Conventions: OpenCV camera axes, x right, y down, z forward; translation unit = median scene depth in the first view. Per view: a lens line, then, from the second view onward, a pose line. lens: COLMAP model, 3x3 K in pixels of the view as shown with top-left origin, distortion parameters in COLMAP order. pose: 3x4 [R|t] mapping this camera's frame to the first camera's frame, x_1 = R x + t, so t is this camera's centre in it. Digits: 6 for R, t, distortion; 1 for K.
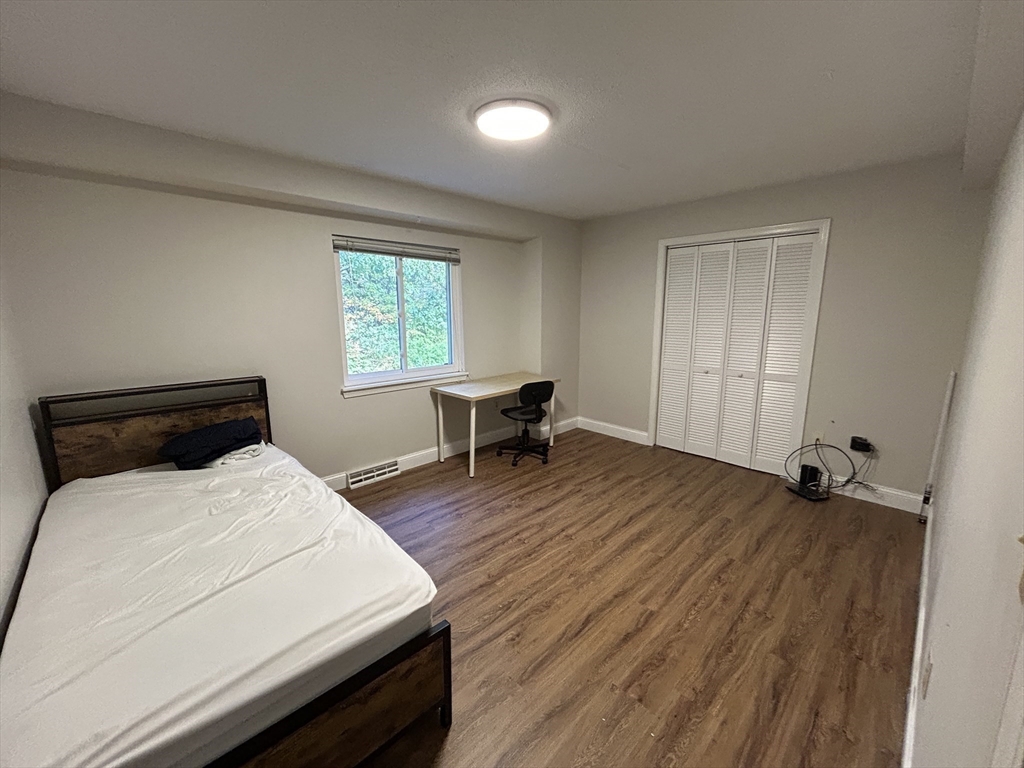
lens RADIAL K [[414.0, 0, 509.7], [0, 414.0, 382.9], [0, 0, 1]] dist [-0.008913, 0.004820]
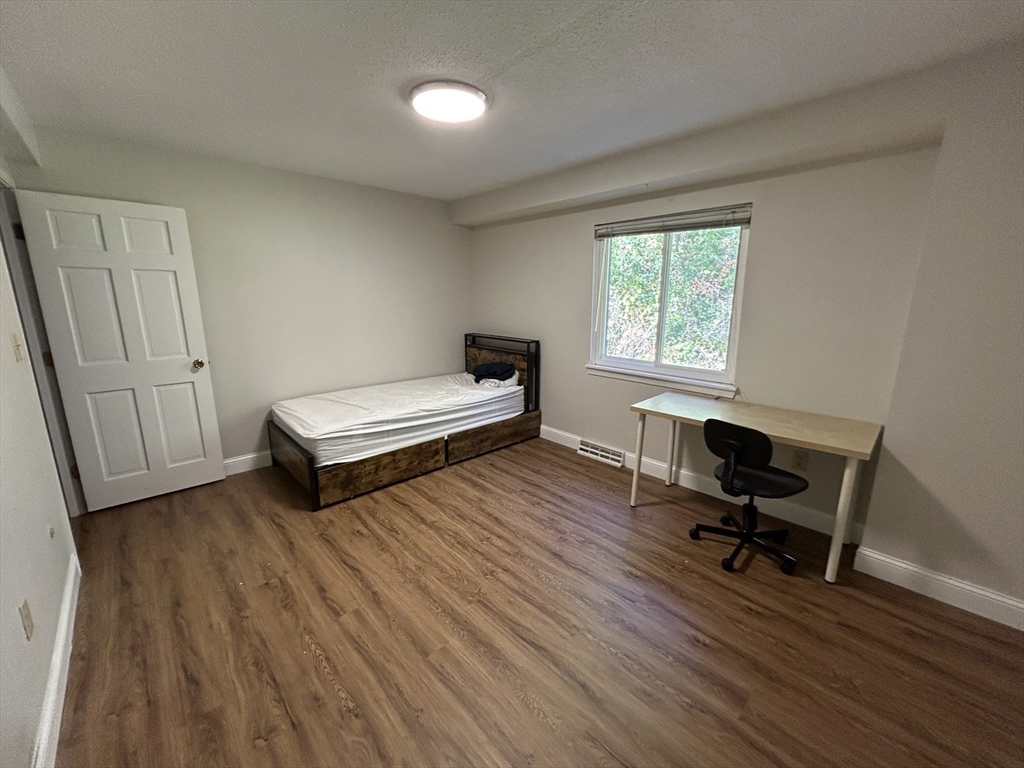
lens RADIAL K [[414.0, 0, 509.7], [0, 414.0, 382.9], [0, 0, 1]] dist [-0.008913, 0.004820]
pose [[-0.021412, 0.212978, -0.976822, 1.018179], [-0.177484, 0.960717, 0.213358, -0.202398], [0.983891, 0.177939, 0.017229, 1.130873]]
